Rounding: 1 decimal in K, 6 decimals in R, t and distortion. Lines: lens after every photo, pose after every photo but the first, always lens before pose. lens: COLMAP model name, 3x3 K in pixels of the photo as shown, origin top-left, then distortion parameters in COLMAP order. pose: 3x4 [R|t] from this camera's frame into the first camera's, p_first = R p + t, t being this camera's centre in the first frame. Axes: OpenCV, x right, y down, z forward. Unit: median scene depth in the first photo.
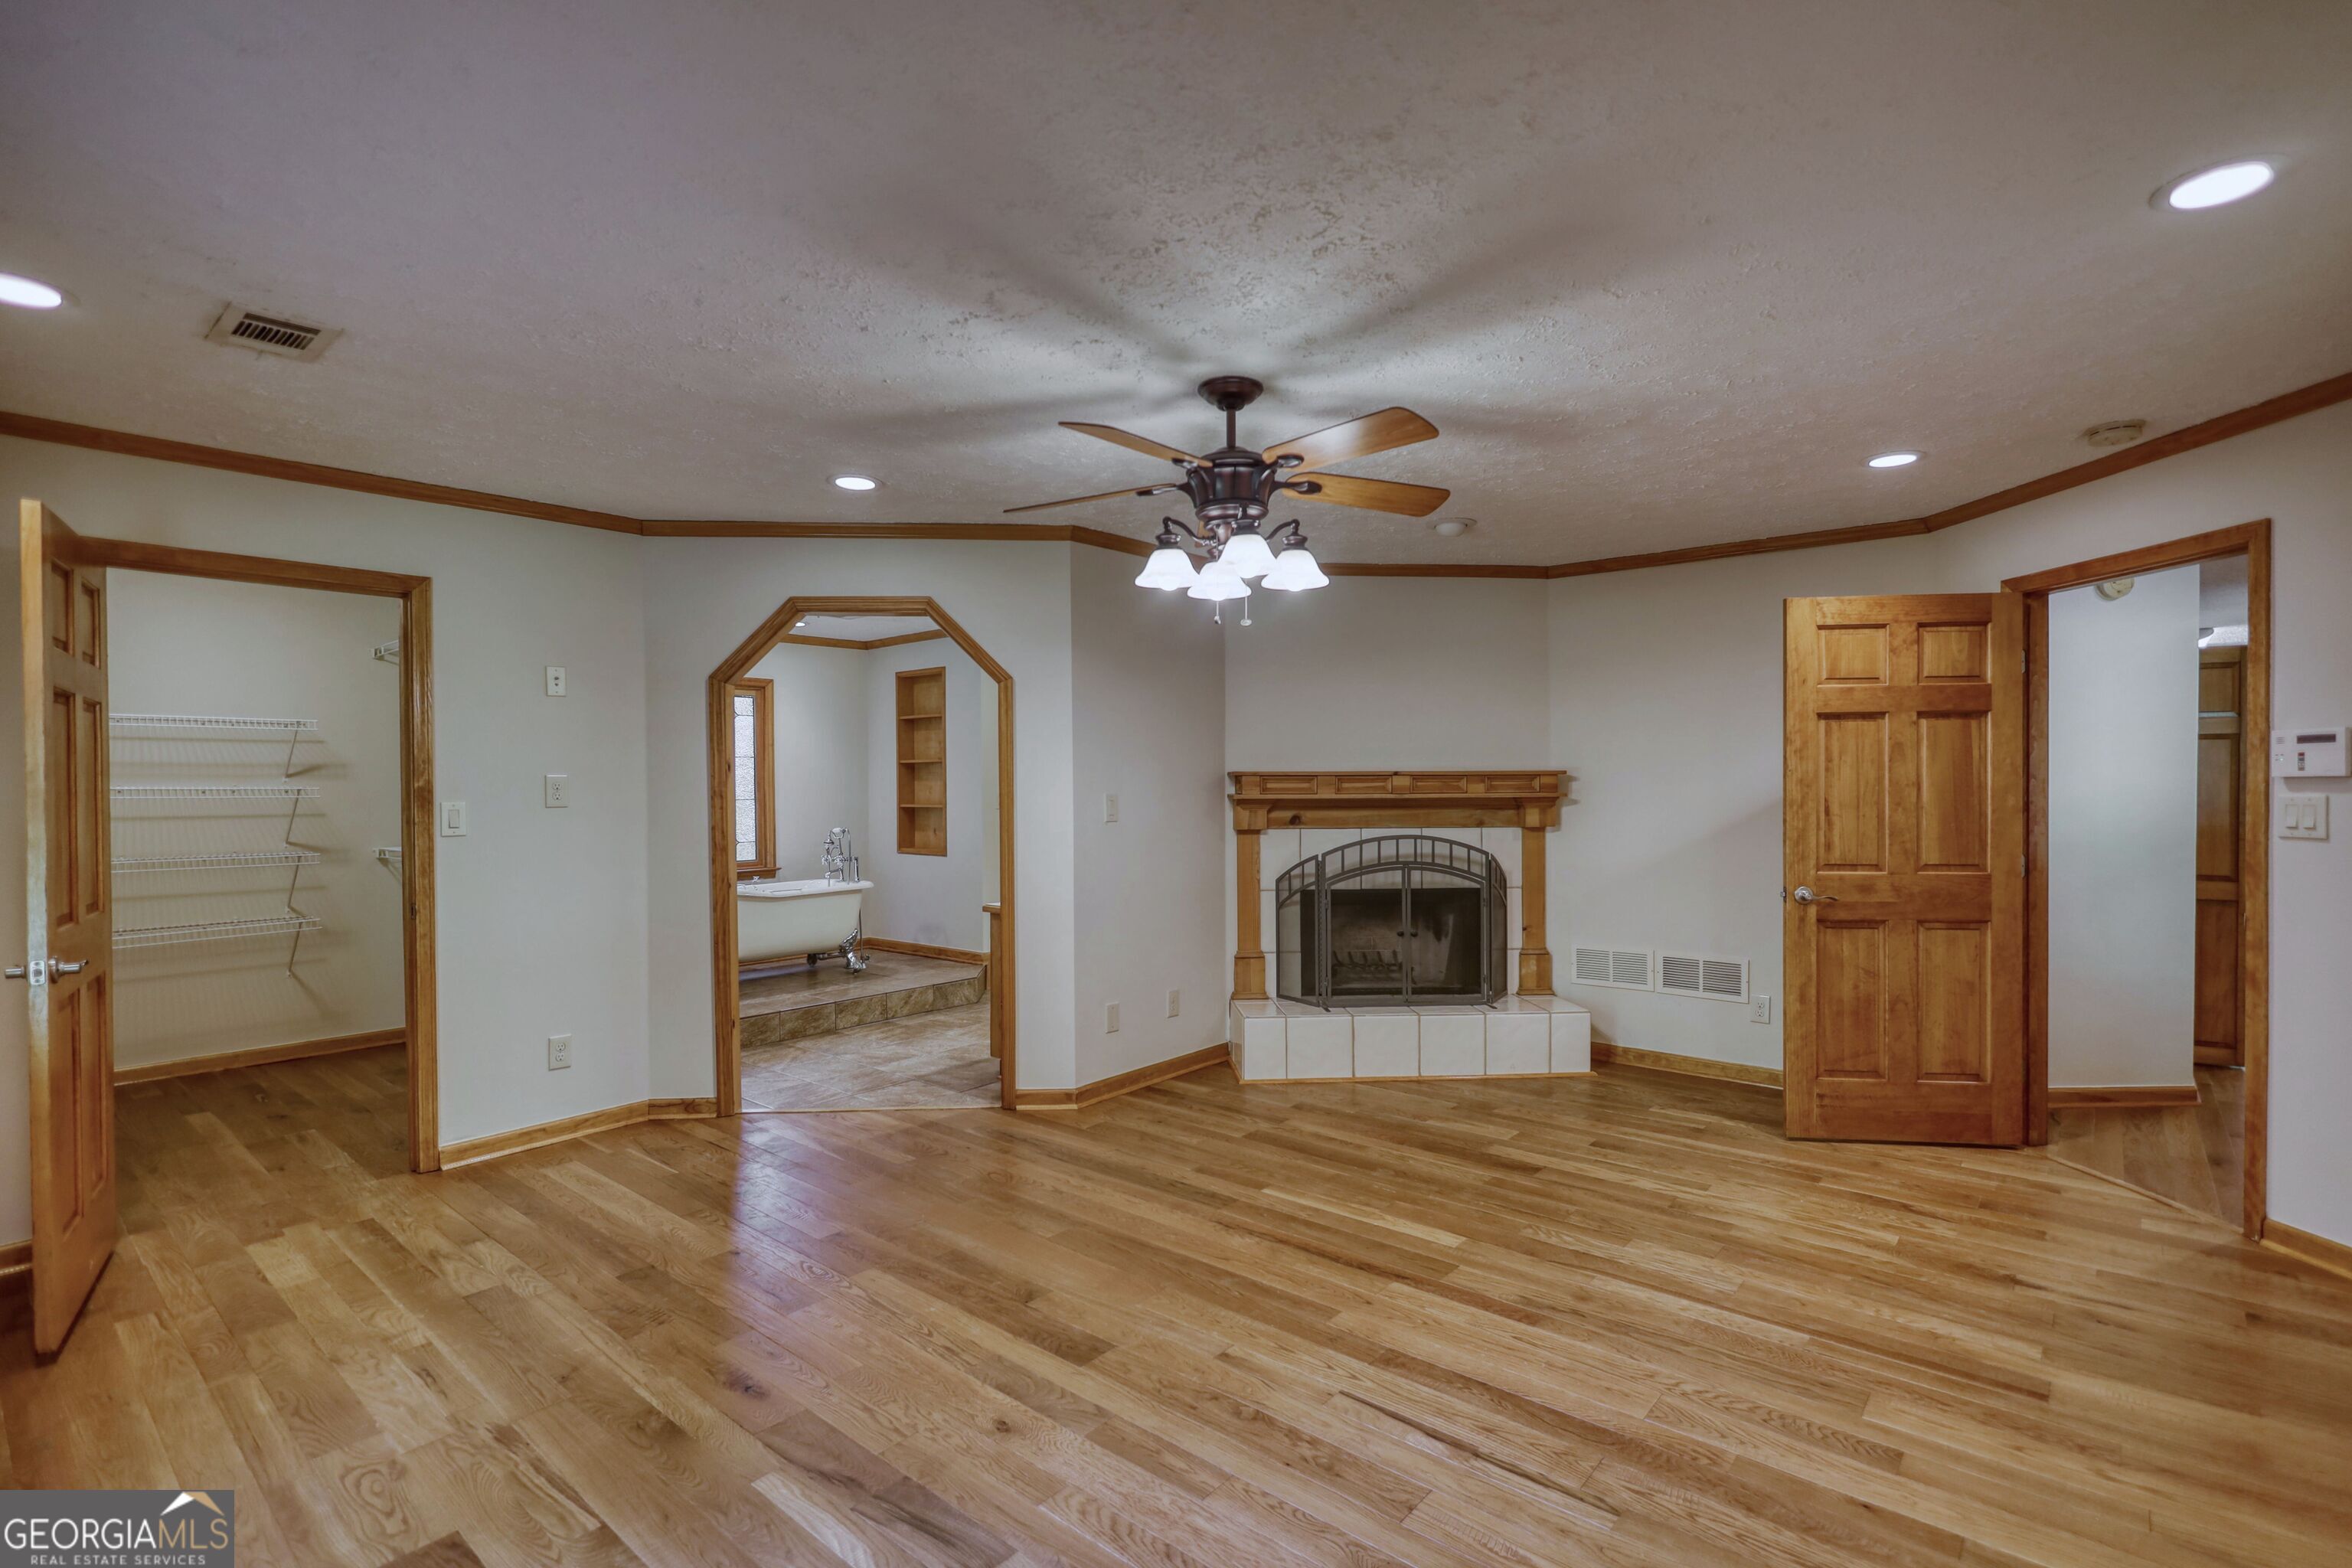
lens RADIAL K [[1093.3, 0, 1179.5], [0, 1093.3, 785.8], [0, 0, 1]] dist [-0.003244, 0.001951]
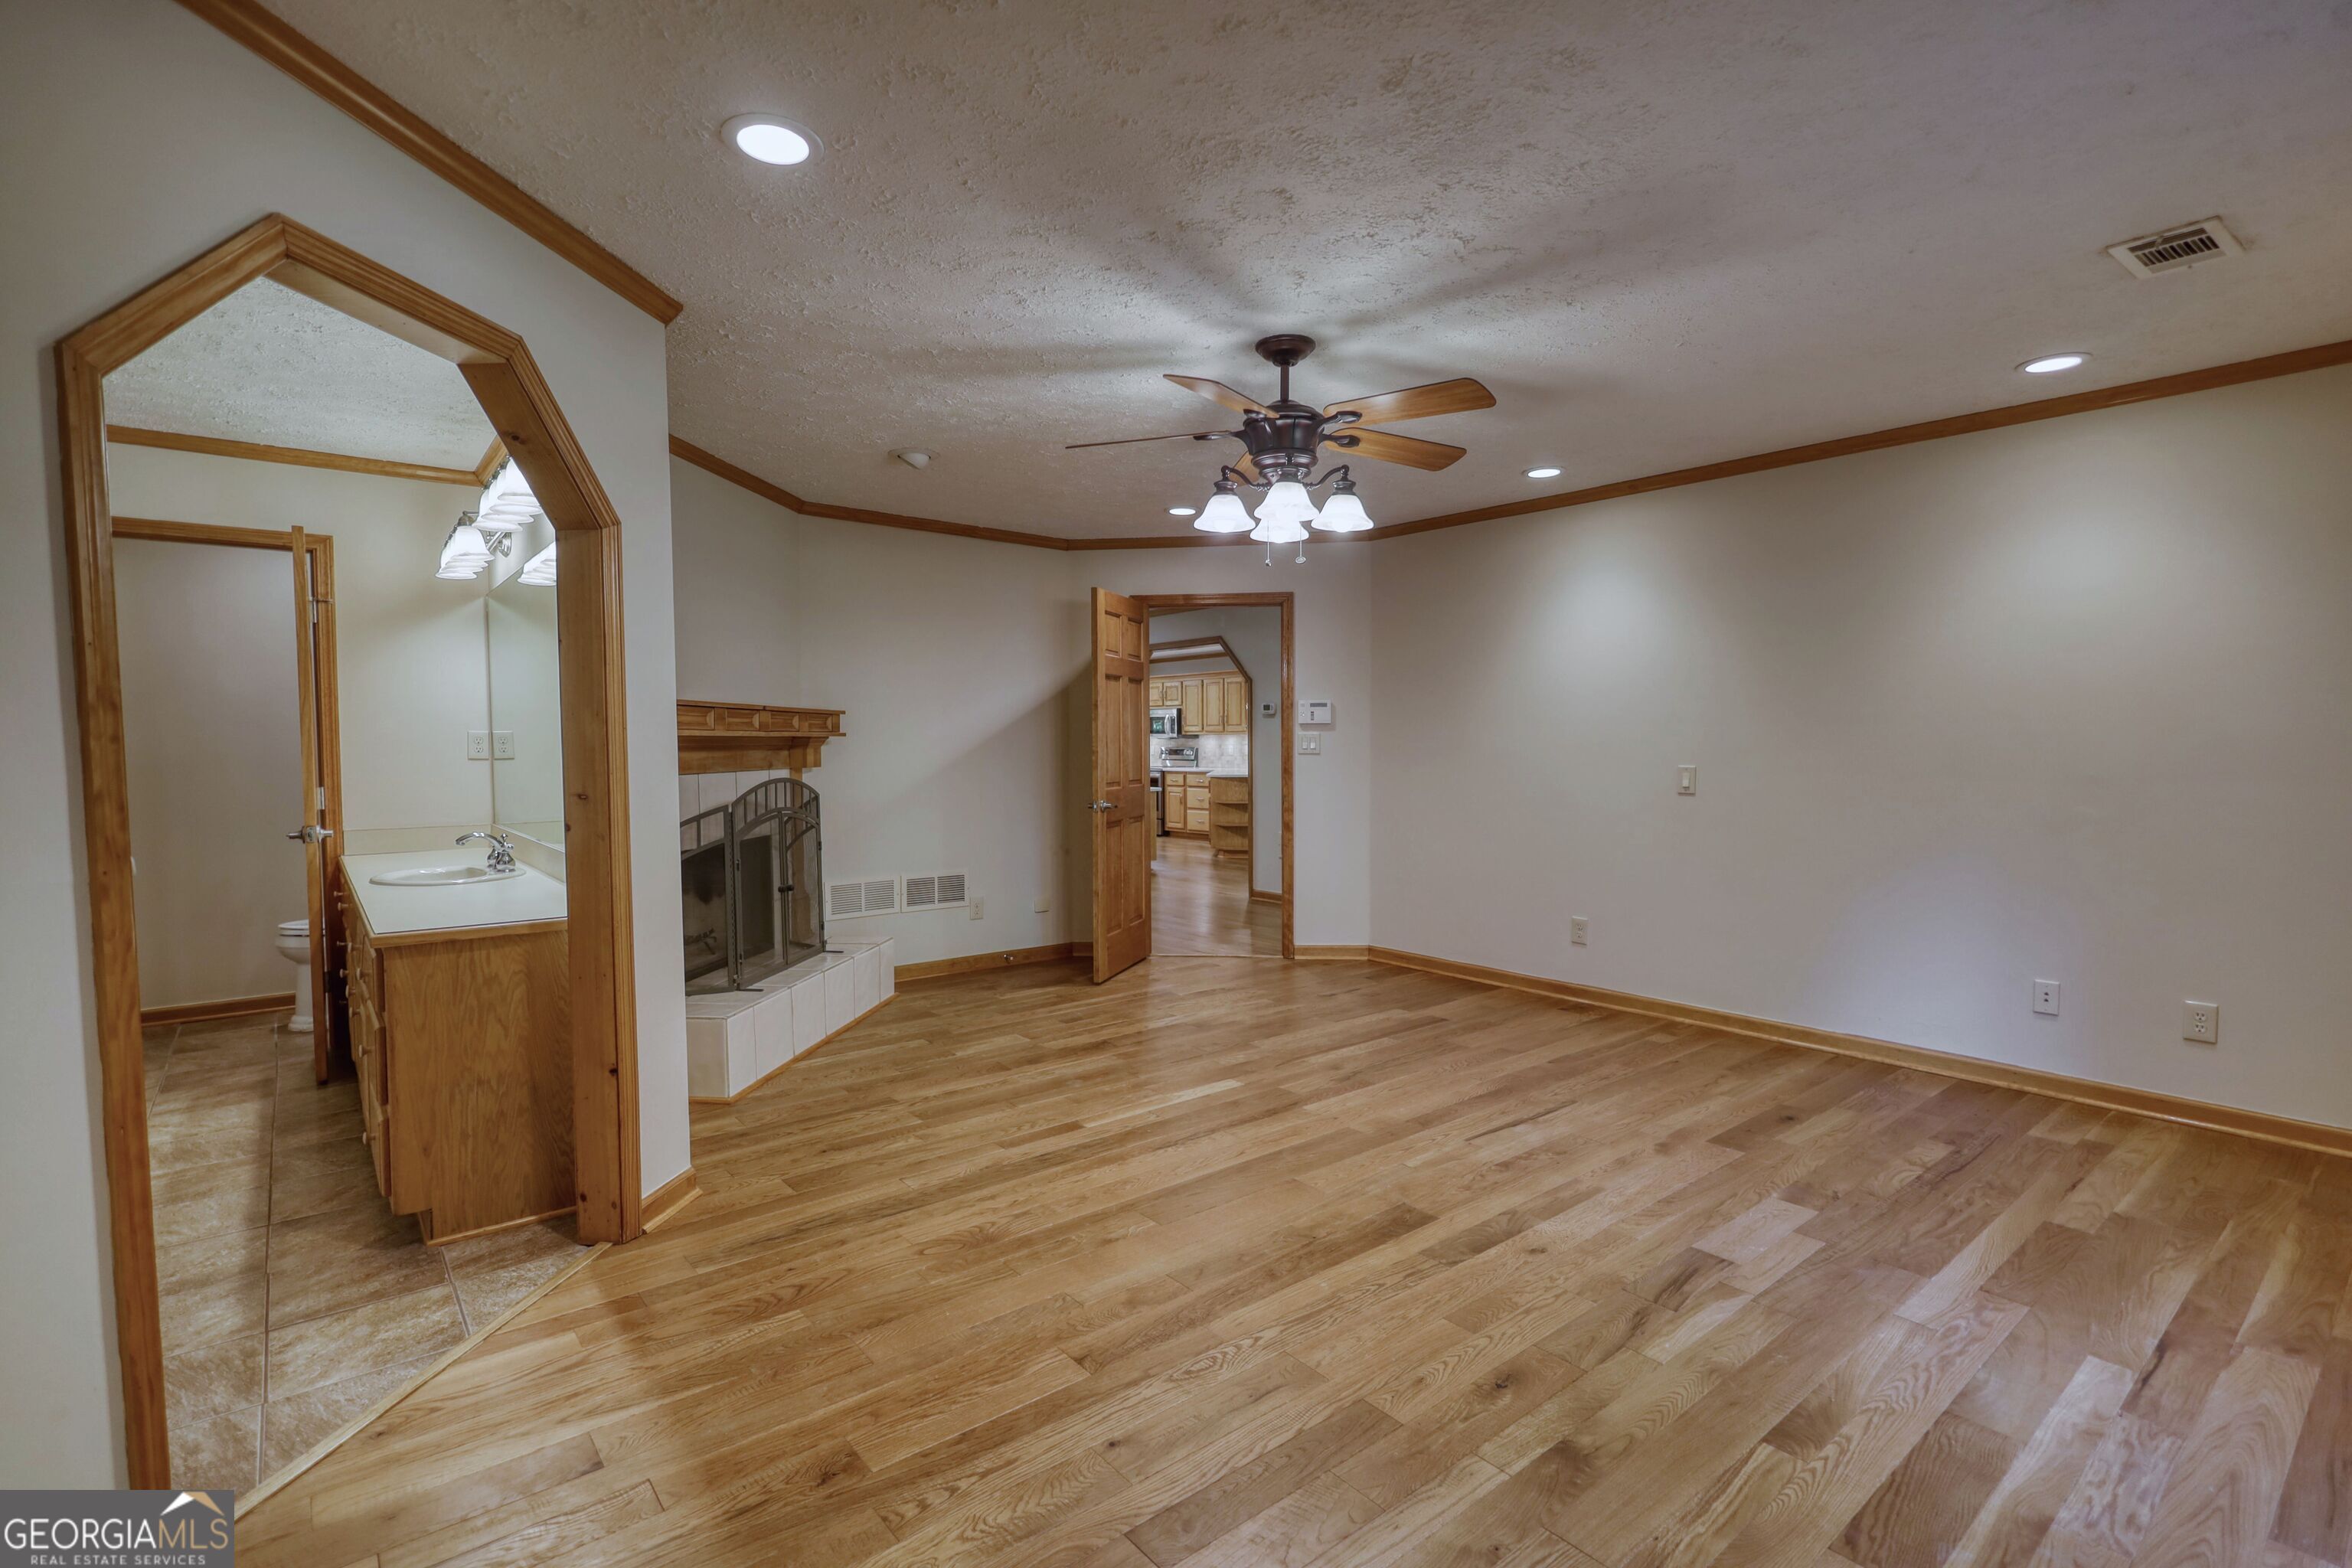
lens RADIAL K [[1093.3, 0, 1185.4], [0, 1093.3, 781.8], [0, 0, 1]] dist [-0.003244, 0.001951]
pose [[0.175773, -0.032088, 0.983908, -0.985167], [0.001779, 0.999477, 0.032278, 0.032759], [-0.984429, -0.003923, 0.175738, 0.843888]]
